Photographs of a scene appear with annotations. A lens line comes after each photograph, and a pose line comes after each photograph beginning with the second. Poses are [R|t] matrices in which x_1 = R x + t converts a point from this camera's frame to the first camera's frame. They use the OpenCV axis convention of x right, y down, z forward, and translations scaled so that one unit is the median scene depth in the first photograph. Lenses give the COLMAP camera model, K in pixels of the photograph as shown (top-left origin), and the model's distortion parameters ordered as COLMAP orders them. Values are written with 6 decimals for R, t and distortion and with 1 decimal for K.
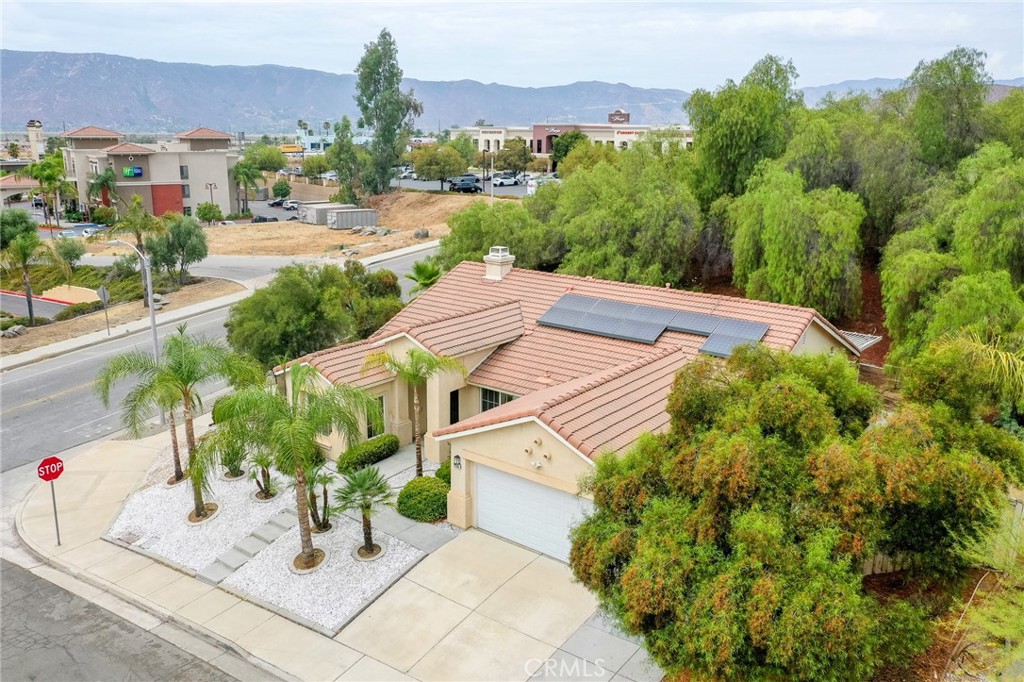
lens RADIAL K [[810.4, 0, 512.0], [0, 810.4, 341.0], [0, 0, 1]] dist [0.002604, -0.004229]
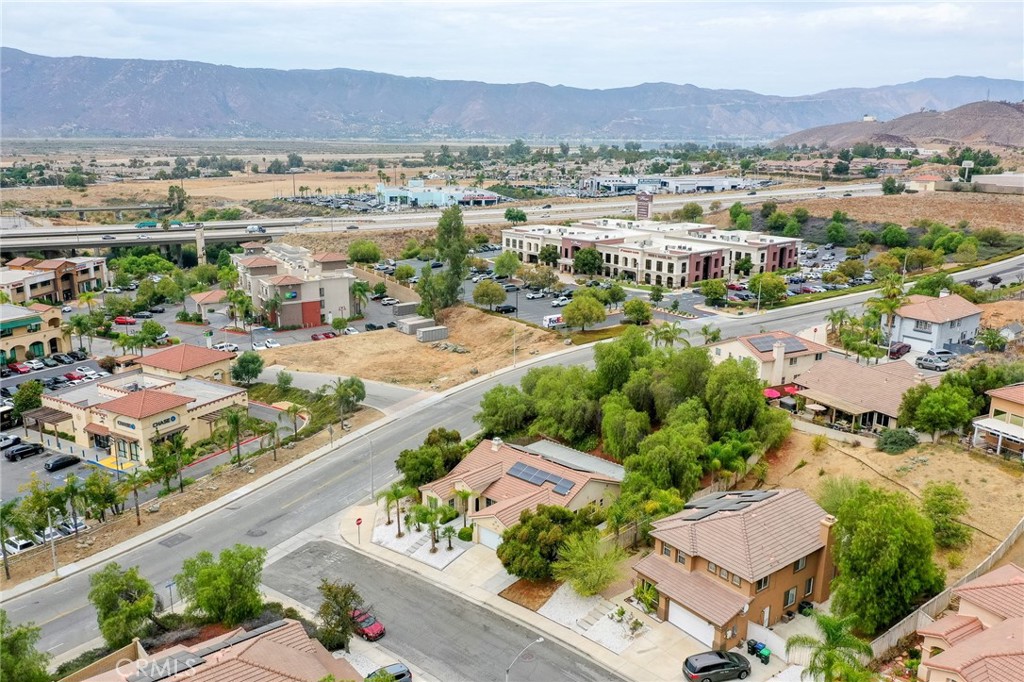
lens RADIAL K [[810.4, 0, 512.0], [0, 810.4, 341.0], [0, 0, 1]] dist [0.002604, -0.004229]
pose [[0.996898, 0.017845, -0.076653, 0.073791], [-0.017773, 0.999841, 0.001620, -0.139343], [0.076670, -0.000252, 0.997057, -0.530320]]
